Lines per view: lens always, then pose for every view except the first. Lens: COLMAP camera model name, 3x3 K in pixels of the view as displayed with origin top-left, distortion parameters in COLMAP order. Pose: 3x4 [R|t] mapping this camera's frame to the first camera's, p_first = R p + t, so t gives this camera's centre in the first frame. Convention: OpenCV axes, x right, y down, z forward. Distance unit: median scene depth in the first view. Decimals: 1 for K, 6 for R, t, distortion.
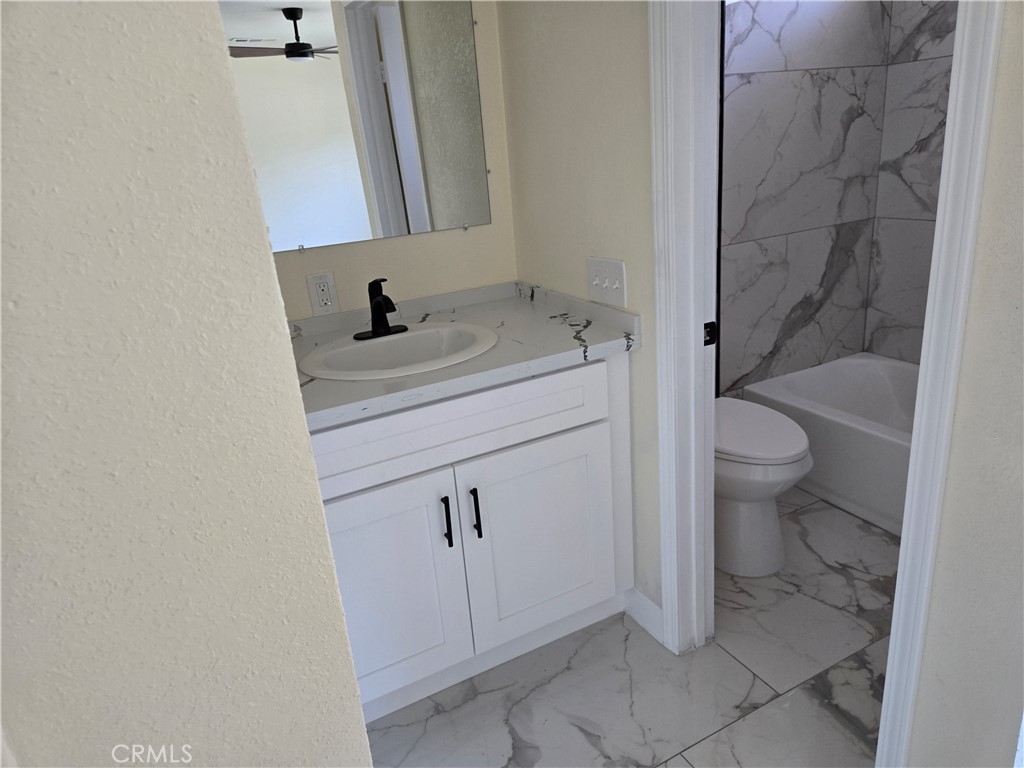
lens RADIAL K [[693.8, 0, 512.6], [0, 693.8, 385.4], [0, 0, 1]] dist [0.057923, -0.030924]
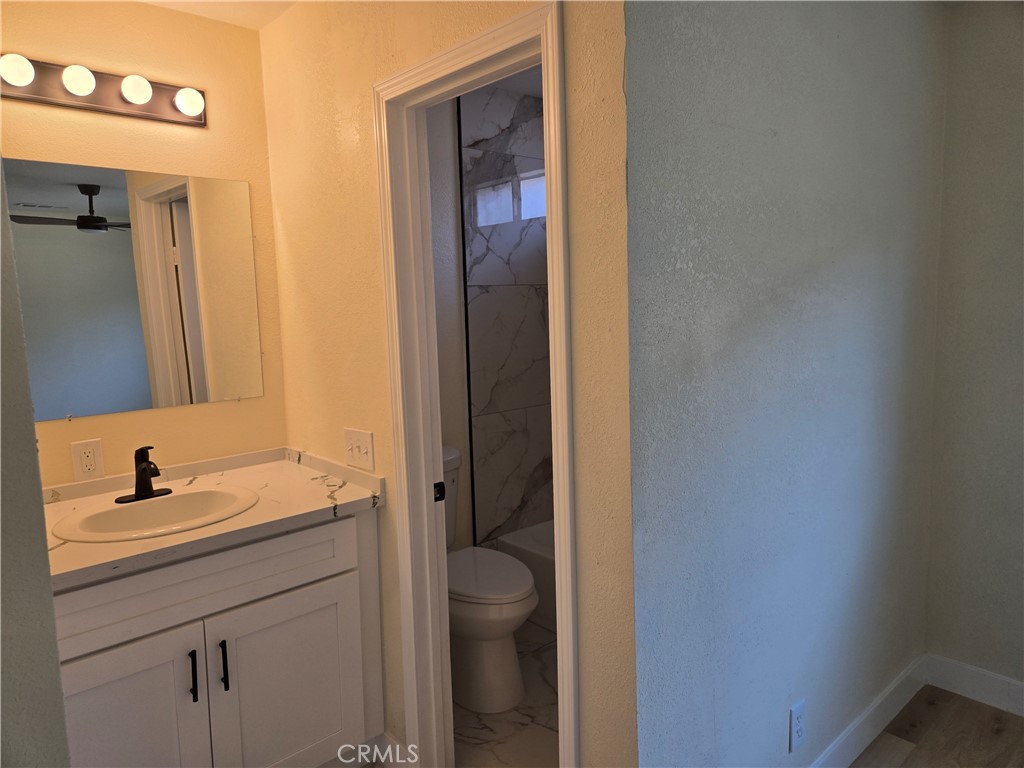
lens RADIAL K [[693.8, 0, 506.2], [0, 693.8, 373.4], [0, 0, 1]] dist [0.057923, -0.030924]
pose [[0.966030, 0.029474, 0.256744, 0.057048], [0.032666, 0.971580, -0.234446, 0.011306], [-0.256358, 0.234869, 0.937612, -0.178163]]
